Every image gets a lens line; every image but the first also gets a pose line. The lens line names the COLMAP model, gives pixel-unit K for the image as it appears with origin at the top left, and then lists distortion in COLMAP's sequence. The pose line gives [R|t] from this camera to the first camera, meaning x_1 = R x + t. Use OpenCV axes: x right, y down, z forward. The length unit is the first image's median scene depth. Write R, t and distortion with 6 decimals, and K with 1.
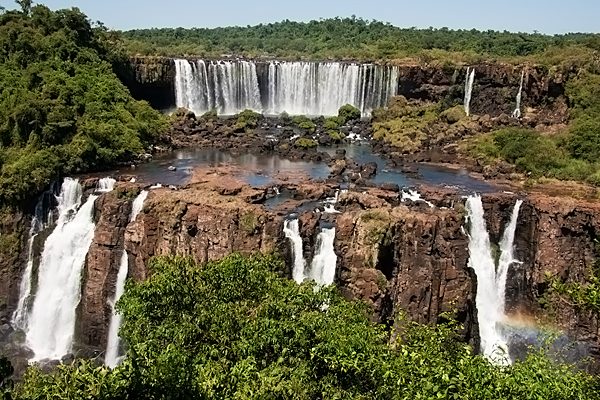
lens RADIAL K [[679.4, 0, 300.0], [0, 679.4, 200.0], [0, 0, 1]] dist [-0.016480, 0.296615]
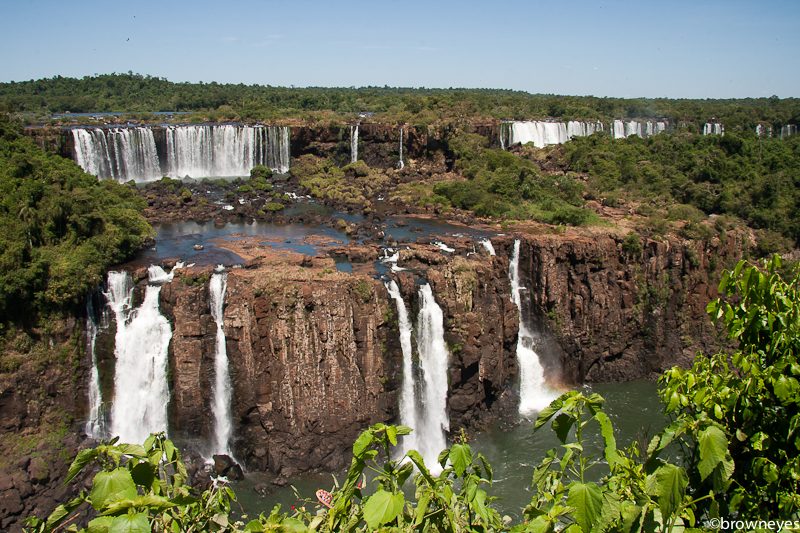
lens RADIAL K [[631.3, 0, 400.0], [0, 631.3, 266.5], [0, 0, 1]] dist [-0.178368, 0.149479]
pose [[0.854770, -0.134419, 0.501297, -0.341712], [0.109624, 0.990847, 0.078767, -0.050098], [-0.507297, -0.012374, 0.861683, 0.071536]]
